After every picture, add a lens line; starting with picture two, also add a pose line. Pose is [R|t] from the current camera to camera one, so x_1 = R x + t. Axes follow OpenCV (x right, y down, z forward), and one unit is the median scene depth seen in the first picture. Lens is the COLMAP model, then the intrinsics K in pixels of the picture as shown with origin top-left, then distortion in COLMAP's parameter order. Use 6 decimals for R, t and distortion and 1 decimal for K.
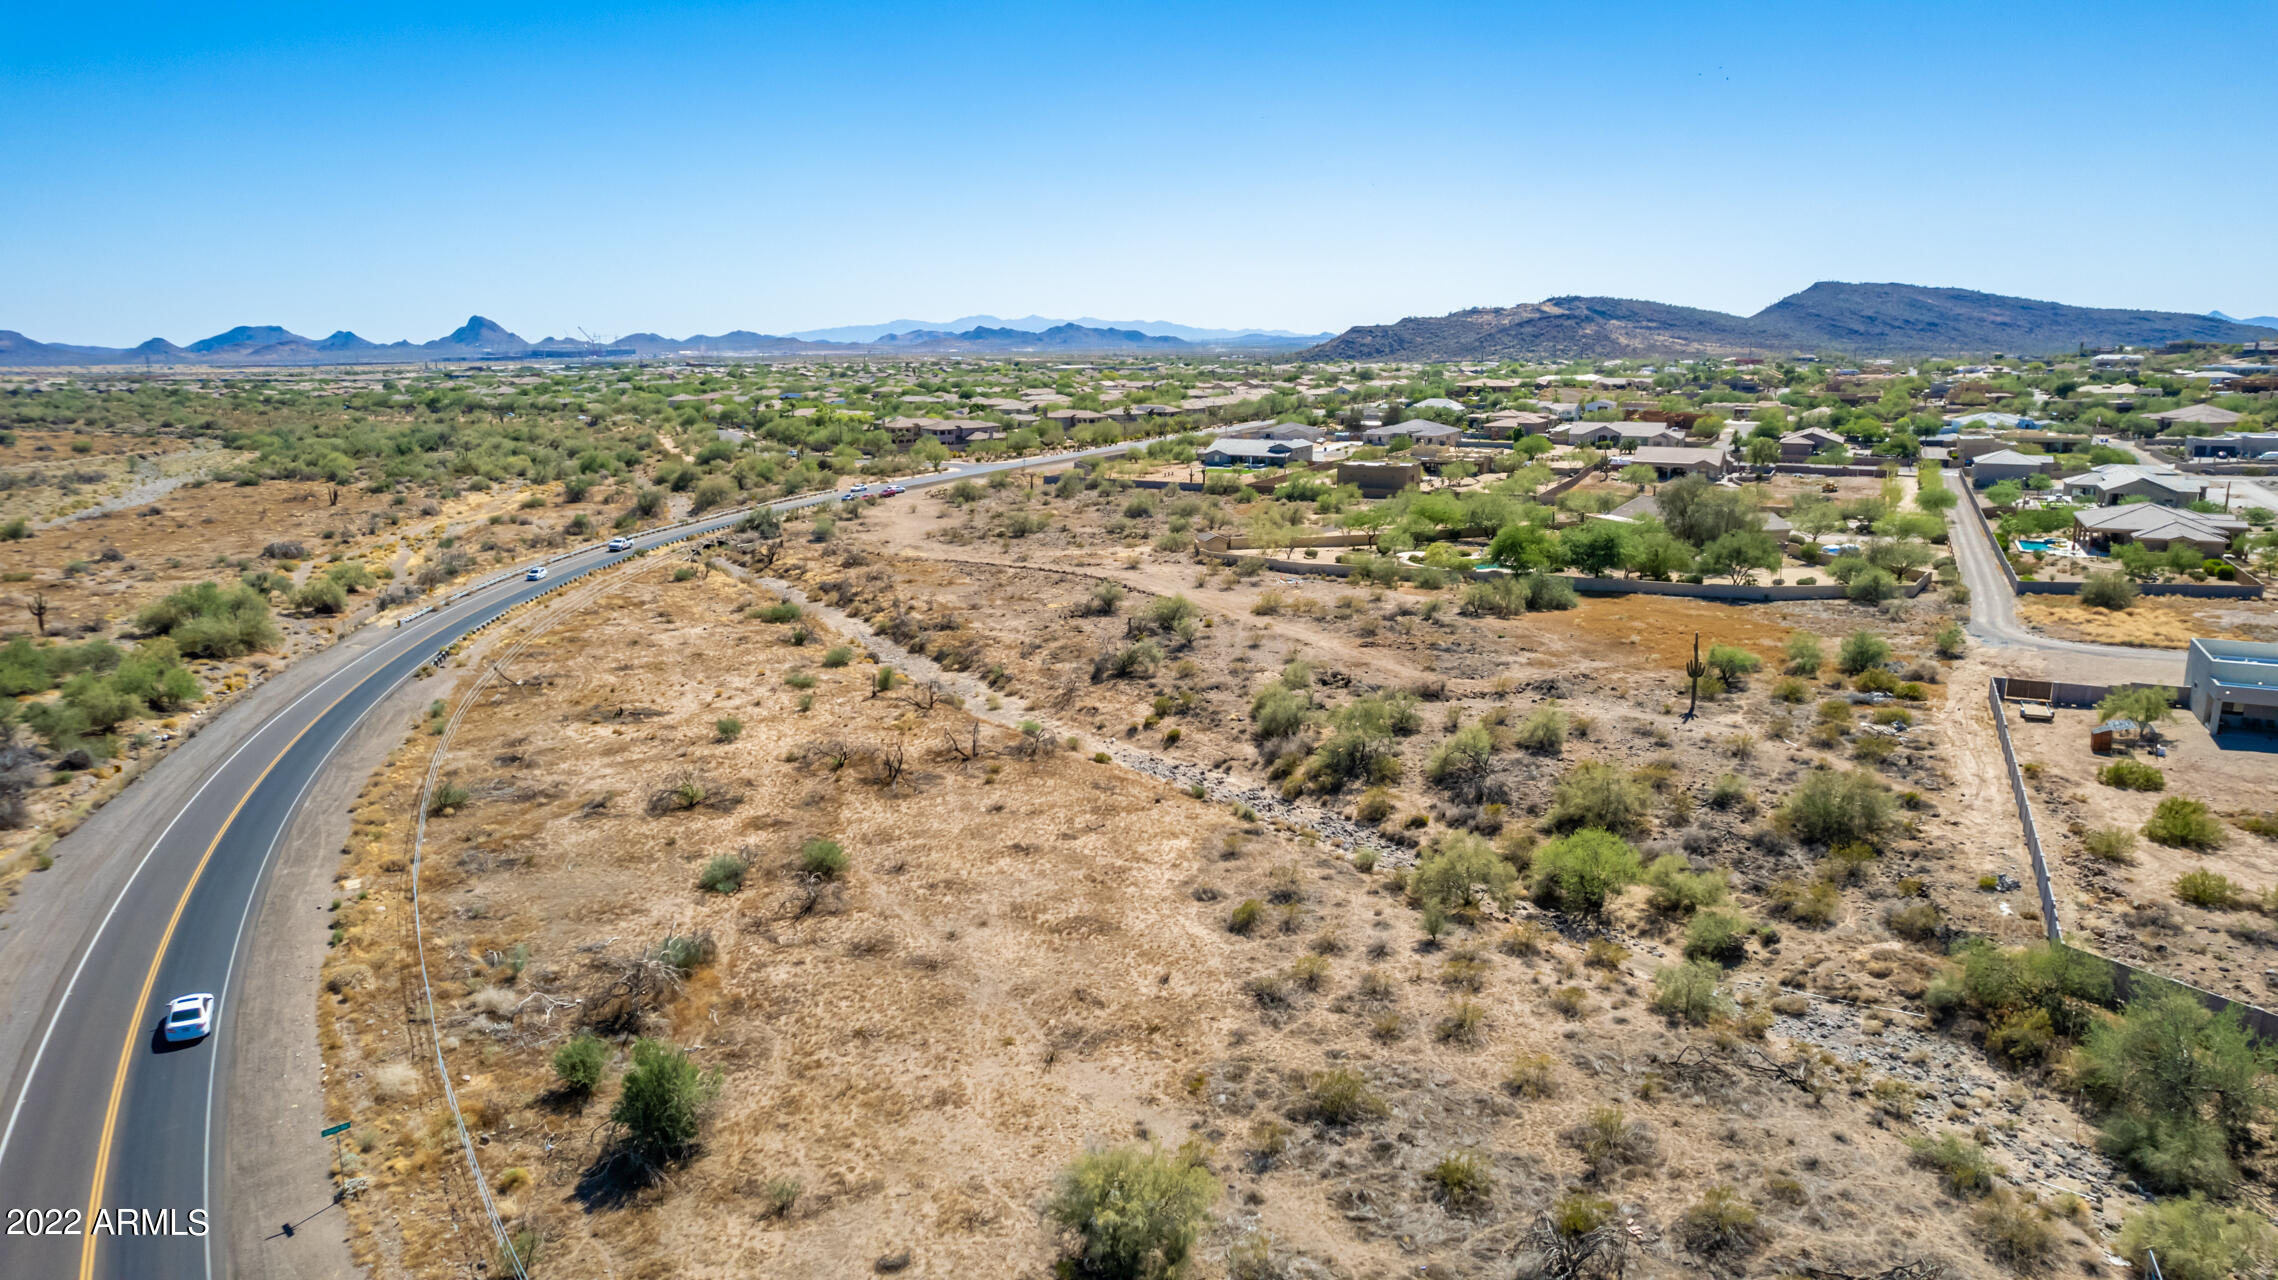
lens RADIAL K [[1451.2, 0, 1144.0], [0, 1451.2, 646.4], [0, 0, 1]] dist [-0.087540, 0.083985]
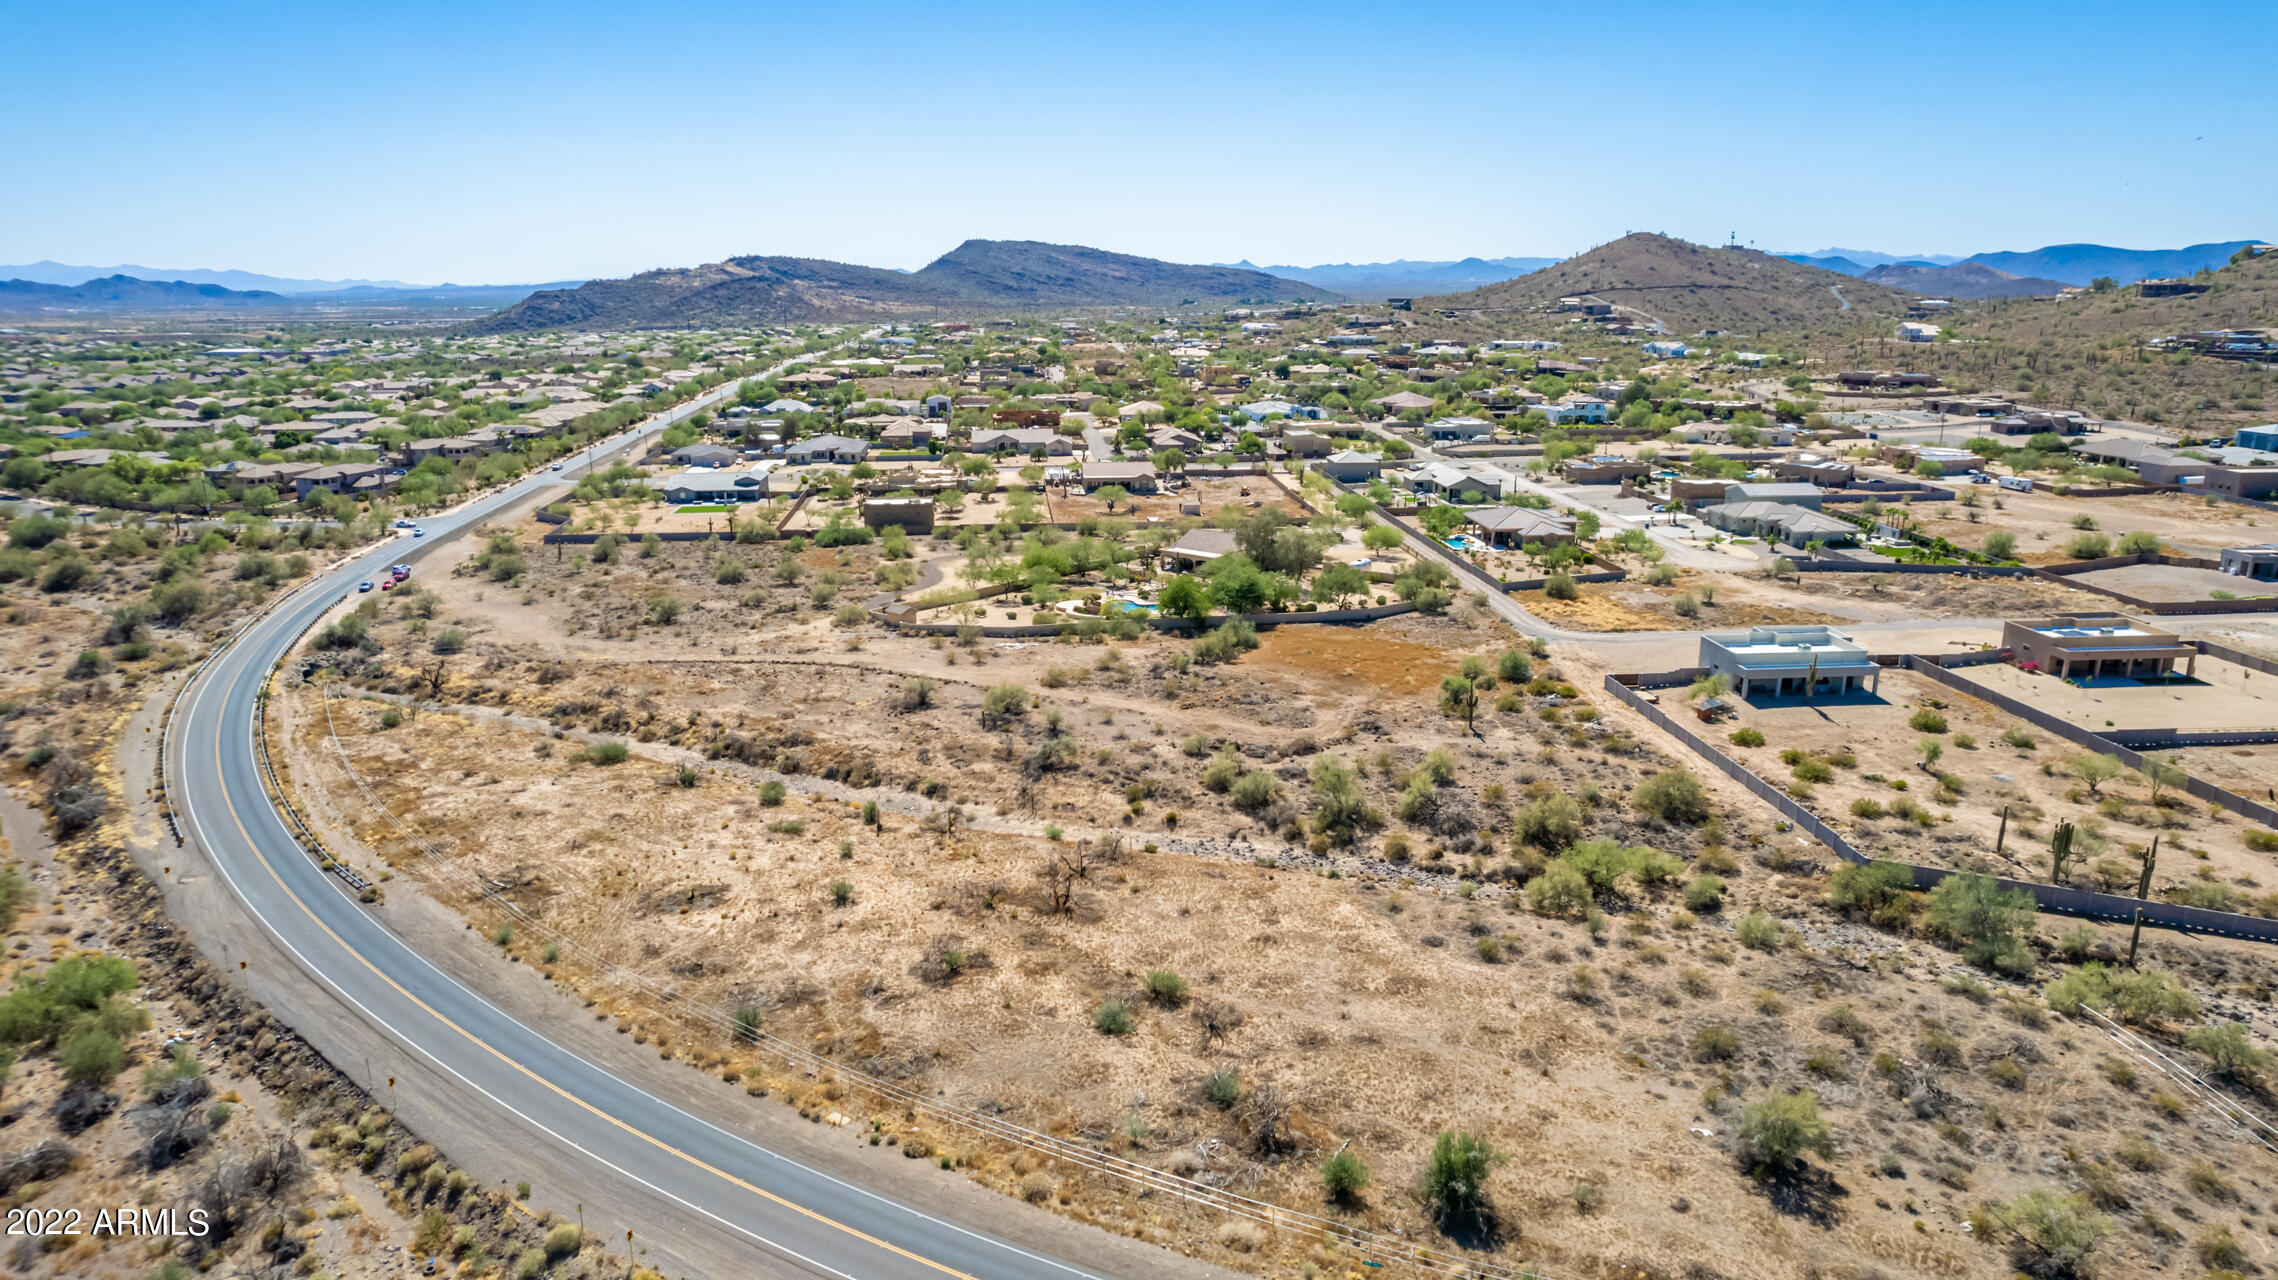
lens RADIAL K [[1448.3, 0, 1142.9], [0, 1448.3, 646.7], [0, 0, 1]] dist [-0.079613, 0.074354]
pose [[0.843331, -0.128305, 0.521853, -0.465466], [0.109623, 0.991734, 0.066679, -0.125199], [-0.526095, 0.000975, 0.850425, -0.027909]]
